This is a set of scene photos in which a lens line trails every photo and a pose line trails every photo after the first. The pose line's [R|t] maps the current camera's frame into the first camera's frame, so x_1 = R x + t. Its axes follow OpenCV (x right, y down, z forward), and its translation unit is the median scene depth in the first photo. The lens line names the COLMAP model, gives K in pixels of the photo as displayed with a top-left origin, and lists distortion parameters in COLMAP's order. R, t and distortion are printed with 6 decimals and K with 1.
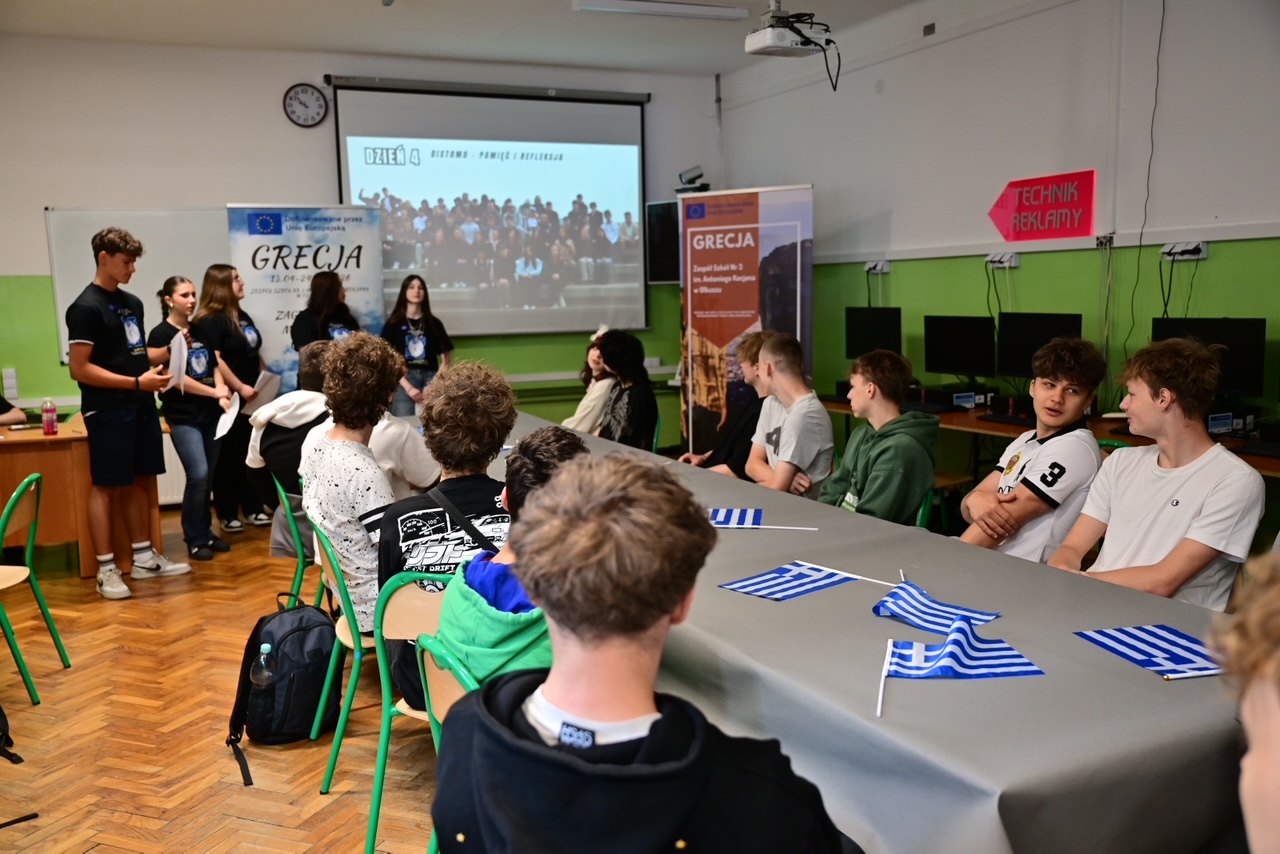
lens RADIAL K [[1120.1, 0, 654.8], [0, 1120.1, 433.8], [0, 0, 1]] dist [-0.007372, 0.000614]
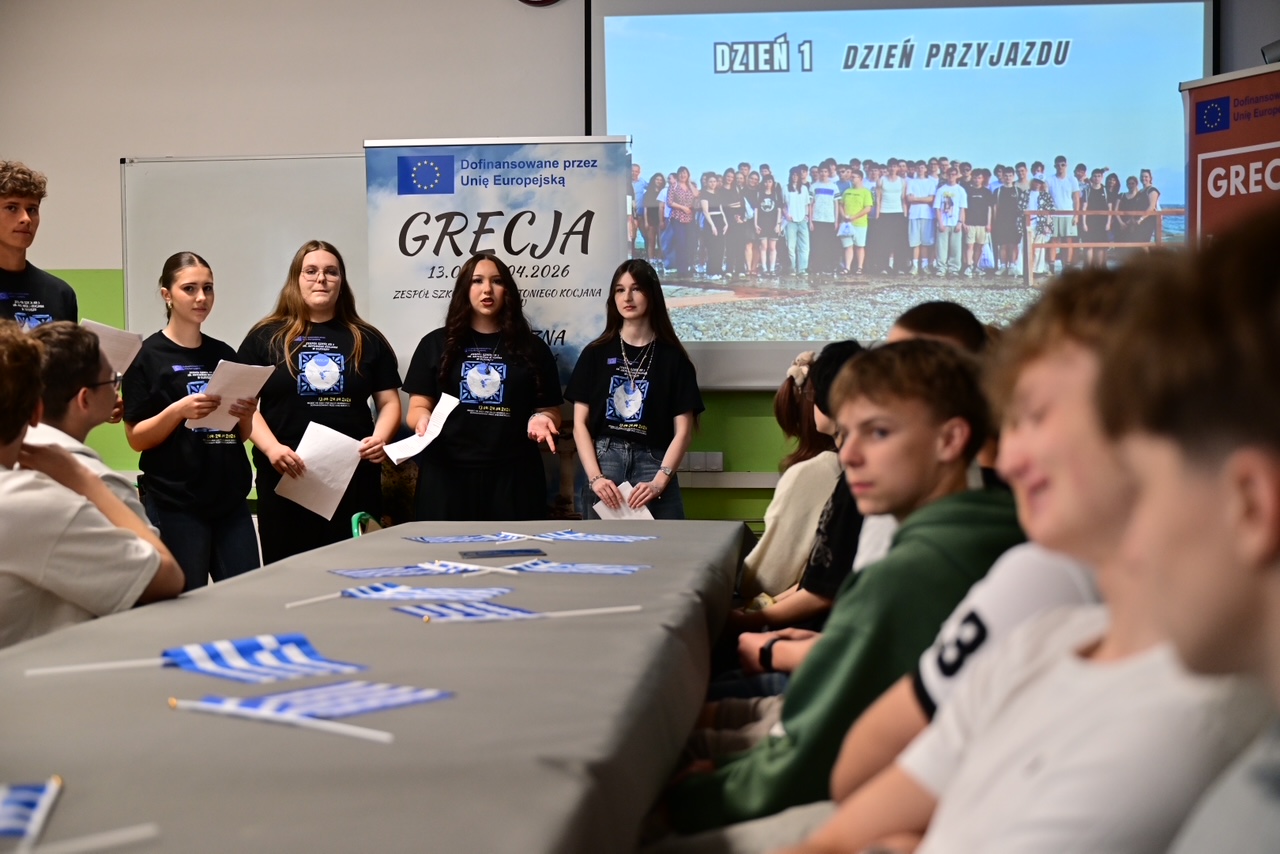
lens RADIAL K [[2145.8, 0, 603.8], [0, 2145.8, 426.2], [0, 0, 1]] dist [0.031964, 0.033663]
pose [[0.857401, 0.025505, -0.514016, 0.279214], [-0.078733, 0.993515, -0.082032, 0.017658], [0.508590, 0.110805, 0.853849, 0.144447]]
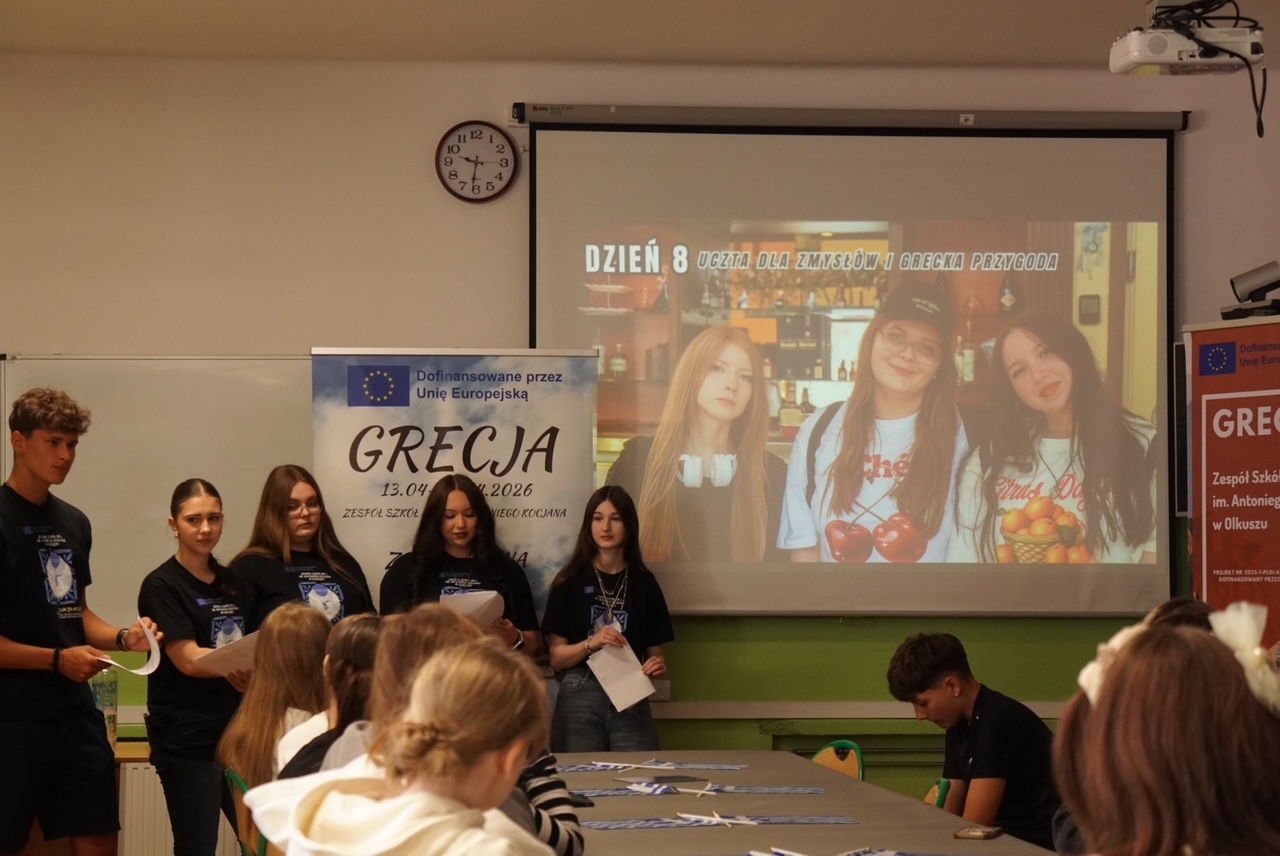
lens RADIAL K [[3028.4, 0, 640.0], [0, 3028.4, 428.0], [0, 0, 1]] dist [0.231314, 0.433331]
pose [[0.946941, 0.003651, -0.321386, 0.222620], [-0.059509, 0.984638, -0.164153, 0.057445], [0.315850, 0.174568, 0.932612, -0.280748]]
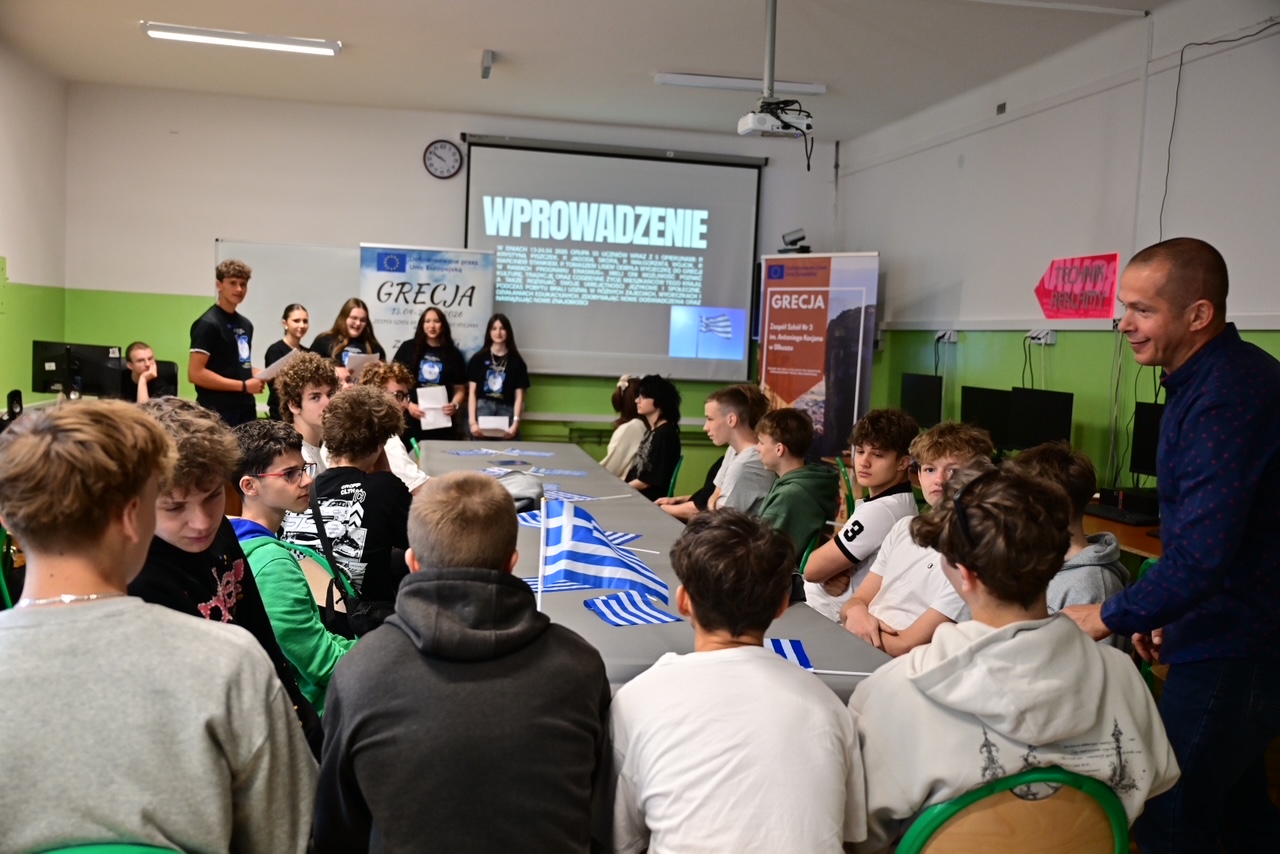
lens RADIAL K [[1176.0, 0, 665.6], [0, 1176.0, 425.2], [0, 0, 1]] dist [-0.013834, -0.001027]
pose [[0.973860, 0.081281, -0.212108, 0.182030], [-0.093154, 0.994561, -0.046582, 0.004188], [0.207168, 0.065123, 0.976135, -0.083253]]
